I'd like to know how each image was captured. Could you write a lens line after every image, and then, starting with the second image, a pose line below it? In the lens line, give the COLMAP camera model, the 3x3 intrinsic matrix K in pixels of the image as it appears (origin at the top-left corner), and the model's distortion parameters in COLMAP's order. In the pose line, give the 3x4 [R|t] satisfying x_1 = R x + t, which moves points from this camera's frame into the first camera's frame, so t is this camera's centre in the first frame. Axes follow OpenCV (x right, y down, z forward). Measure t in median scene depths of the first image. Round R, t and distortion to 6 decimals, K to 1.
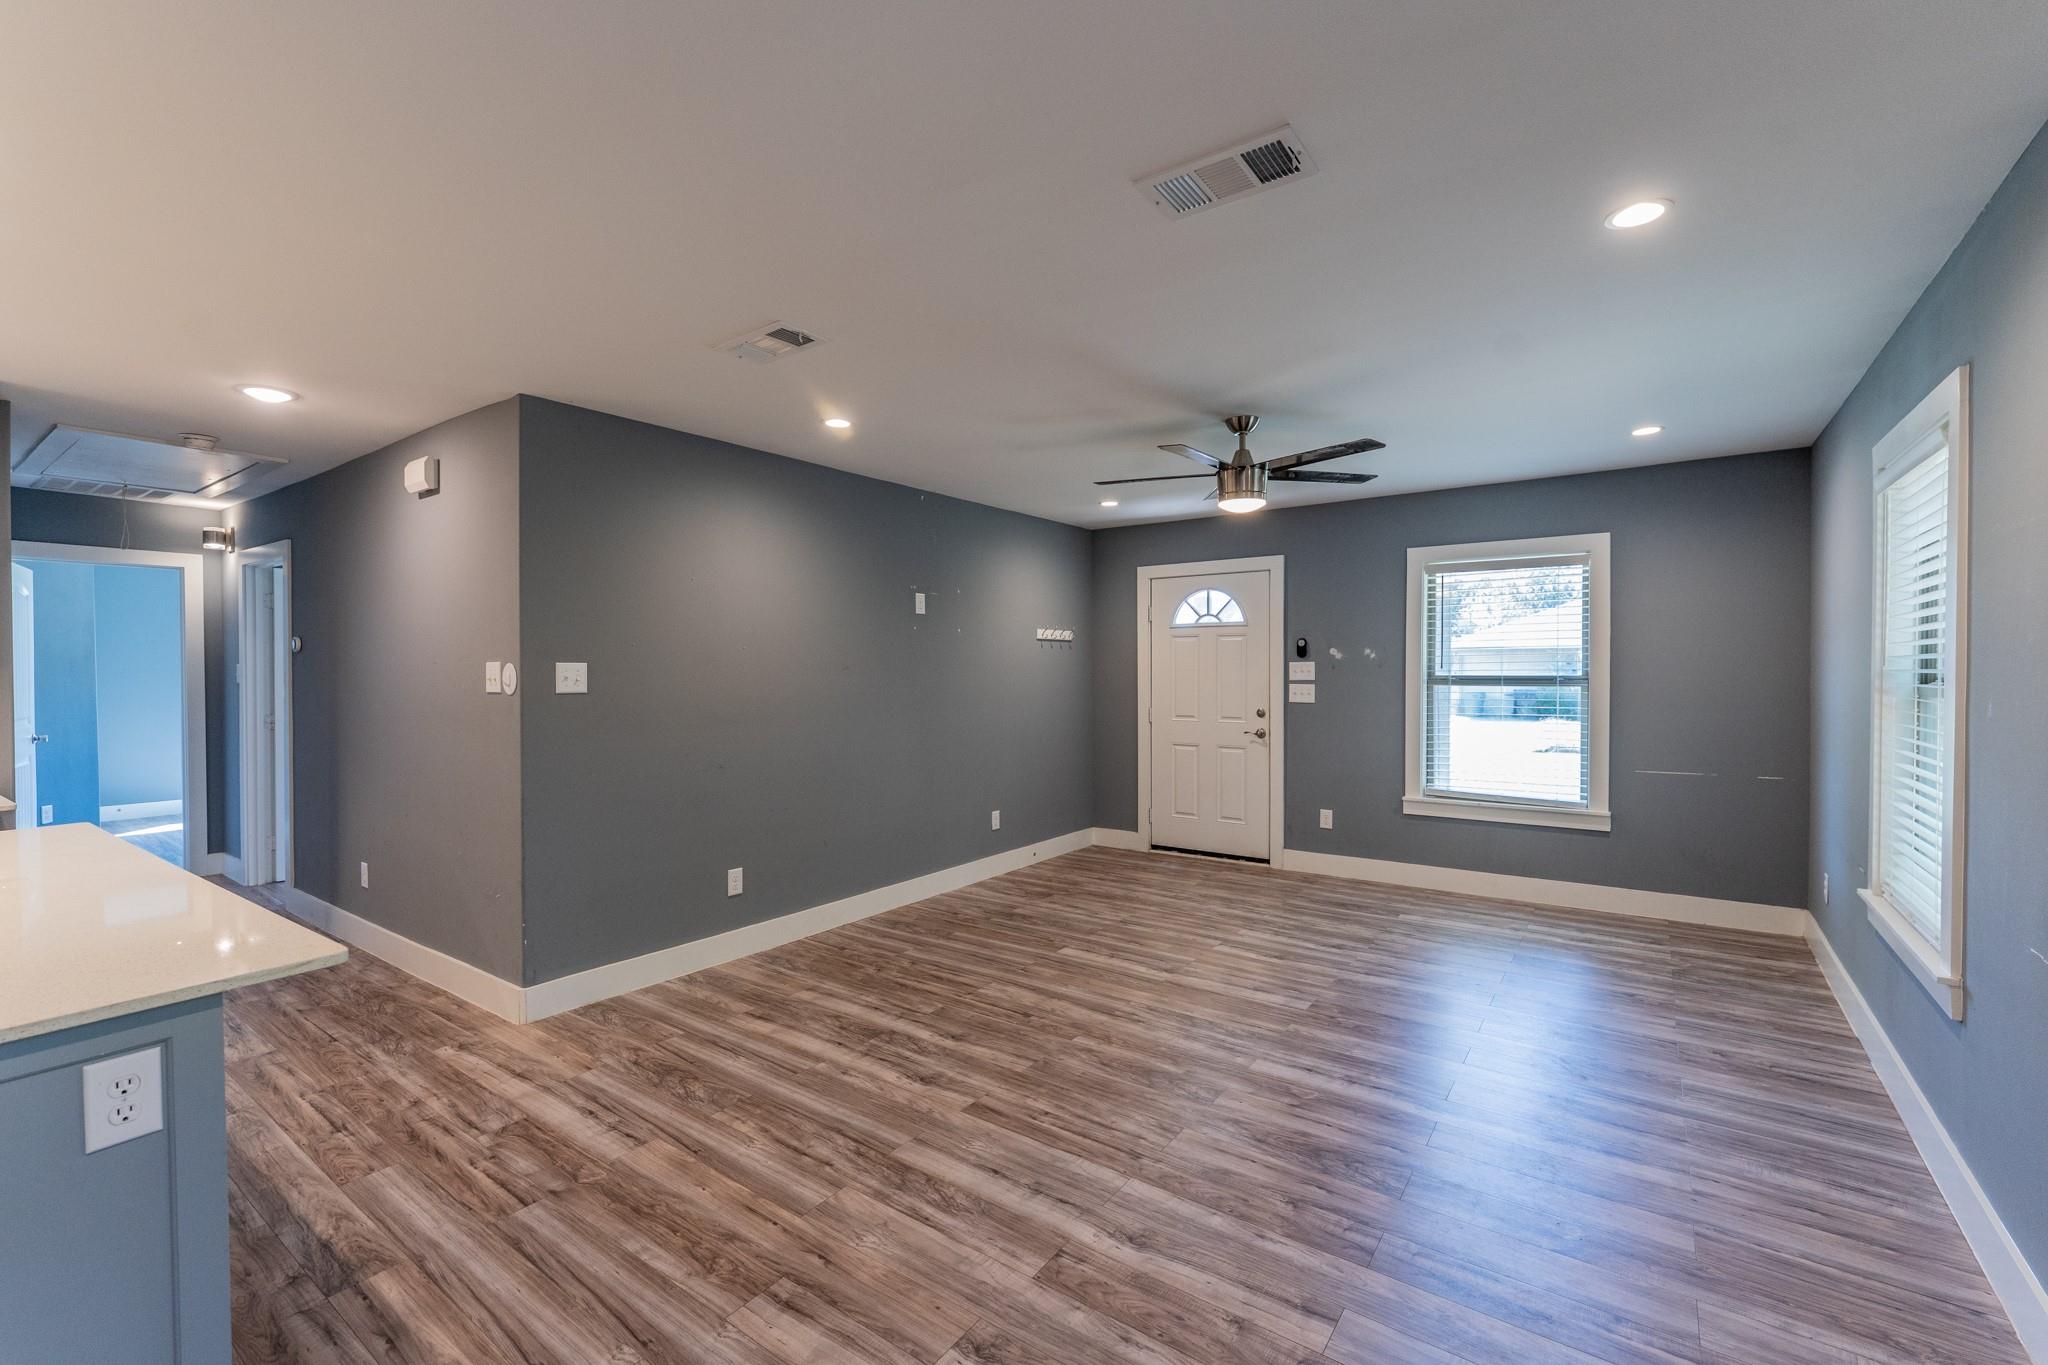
lens RADIAL K [[868.0, 0, 1021.5], [0, 868.0, 678.8], [0, 0, 1]] dist [-0.003793, -0.000031]
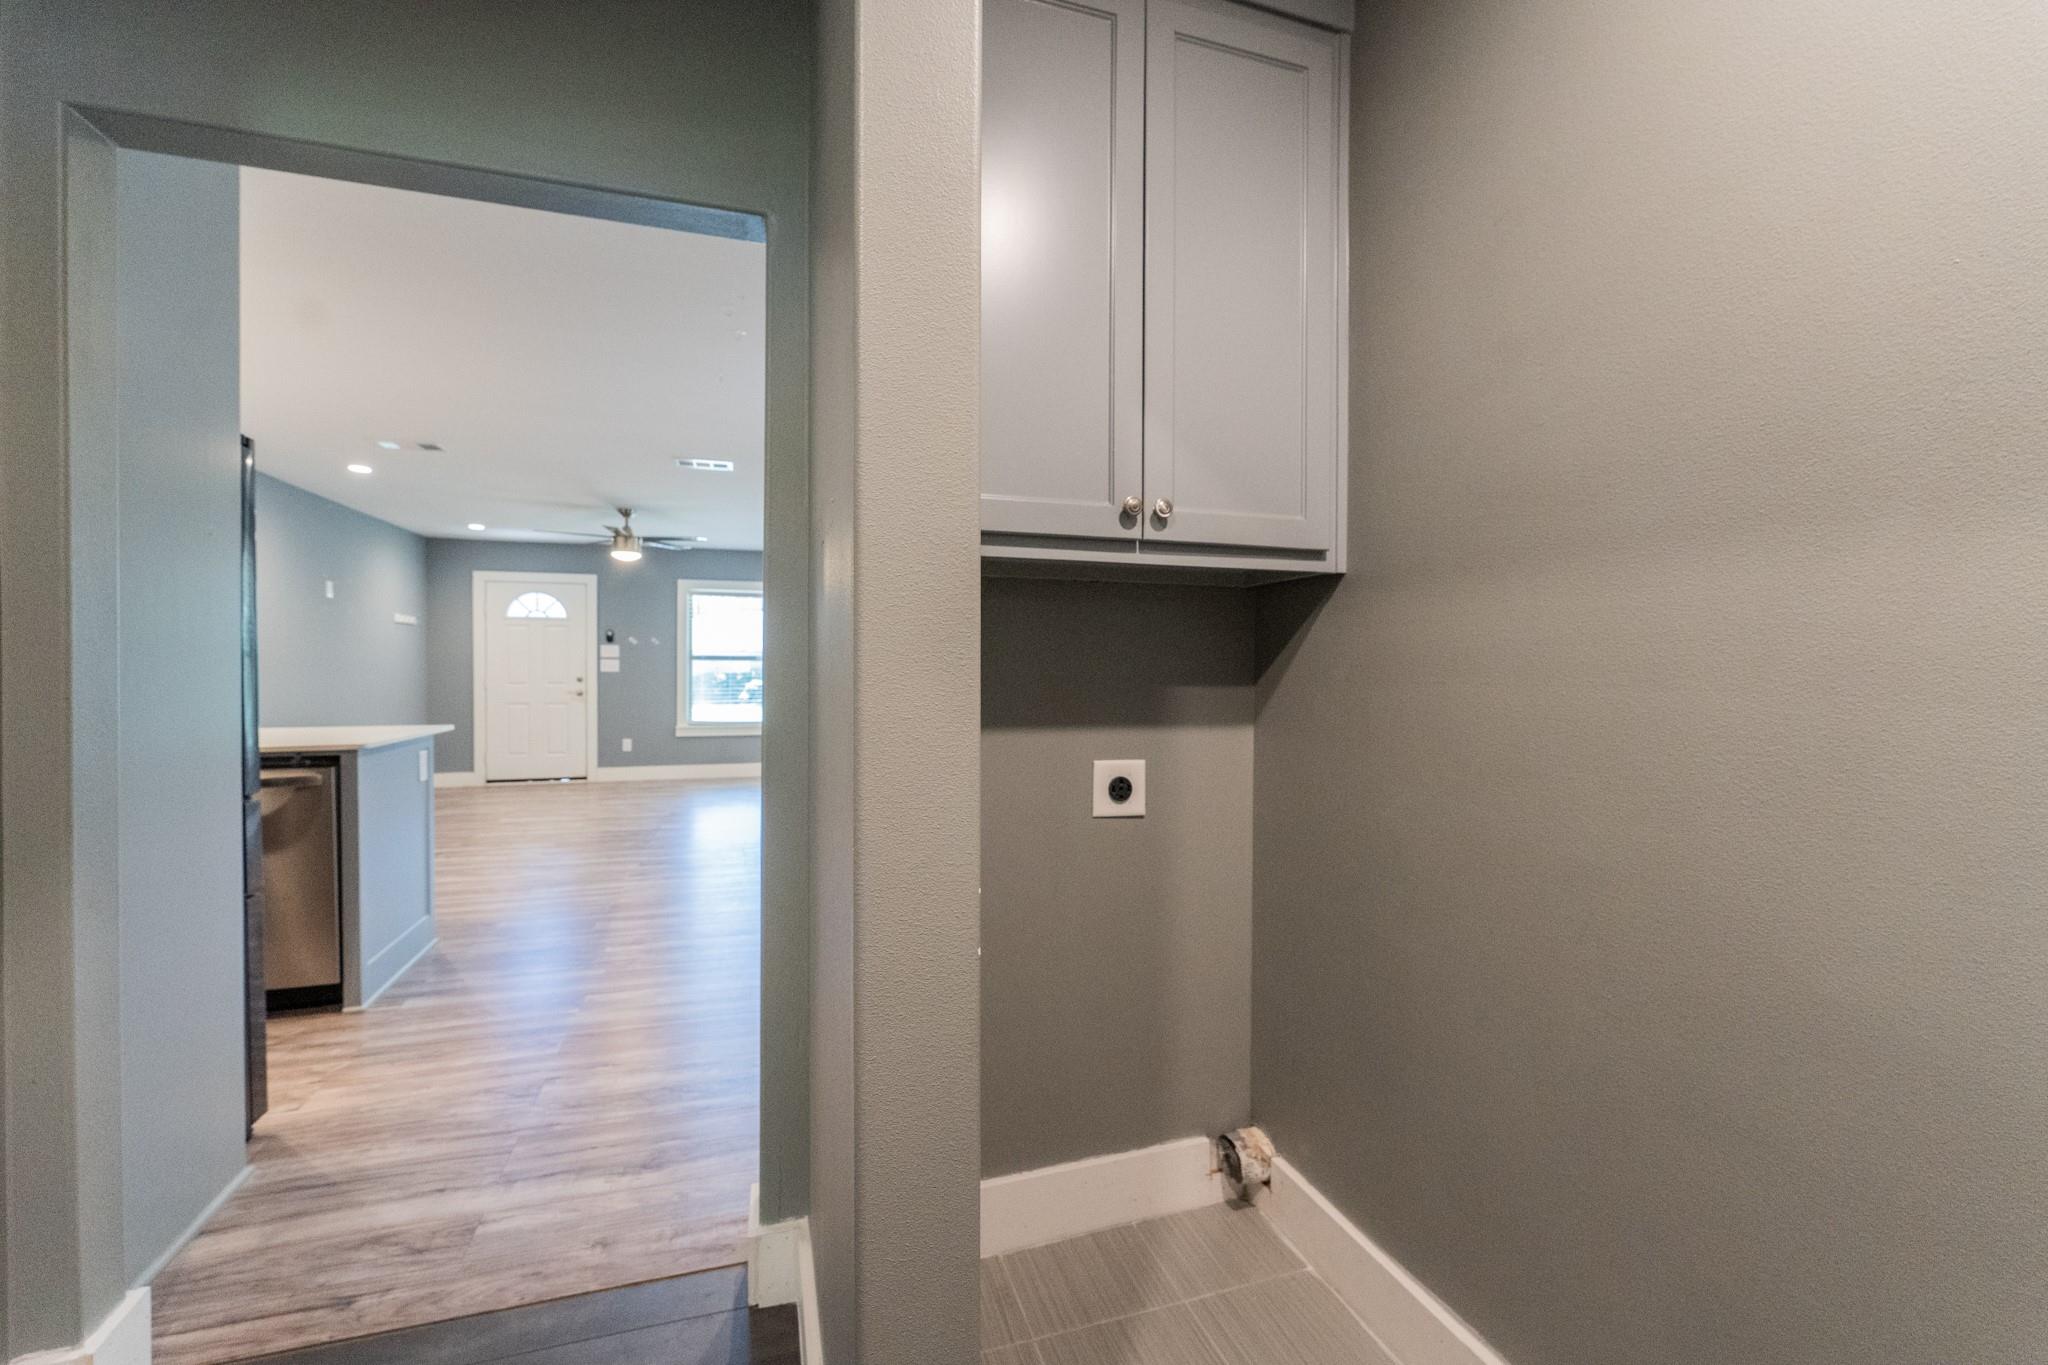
lens RADIAL K [[847.5, 0, 1024.0], [0, 847.5, 682.5], [0, 0, 1]] dist [-0.001204, -0.000266]
pose [[0.595671, -0.007400, 0.803194, -0.597486], [0.004814, 0.999972, 0.005643, 0.055522], [-0.803214, 0.000505, 0.595691, -0.652927]]
